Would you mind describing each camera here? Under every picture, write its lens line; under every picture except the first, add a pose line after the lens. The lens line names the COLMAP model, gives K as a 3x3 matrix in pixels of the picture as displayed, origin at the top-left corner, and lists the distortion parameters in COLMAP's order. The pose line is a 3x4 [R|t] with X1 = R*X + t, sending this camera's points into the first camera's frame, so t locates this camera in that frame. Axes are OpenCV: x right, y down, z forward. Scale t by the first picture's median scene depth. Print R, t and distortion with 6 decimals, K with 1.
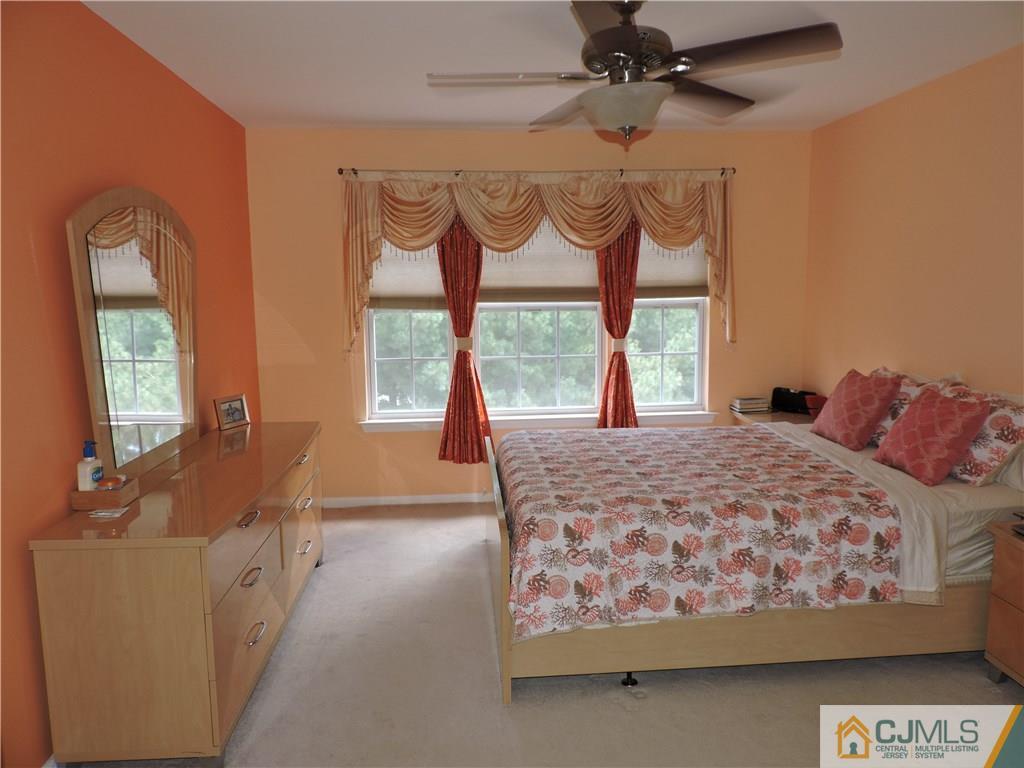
lens RADIAL K [[726.3, 0, 510.4], [0, 726.3, 387.7], [0, 0, 1]] dist [-0.017124, -0.004443]
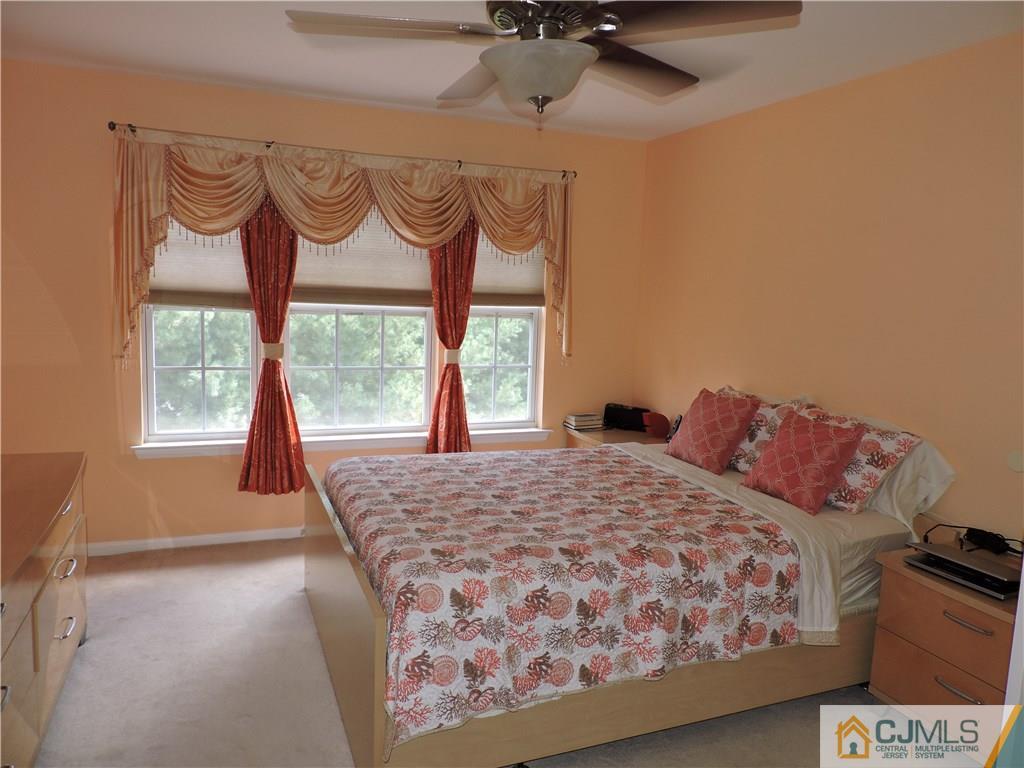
lens RADIAL K [[726.3, 0, 510.4], [0, 726.3, 387.7], [0, 0, 1]] dist [-0.017124, -0.004443]
pose [[0.950843, 0.008322, 0.309563, -0.064586], [-0.007004, 0.999961, -0.005370, -0.016430], [-0.309595, 0.002938, 0.950864, 0.131964]]
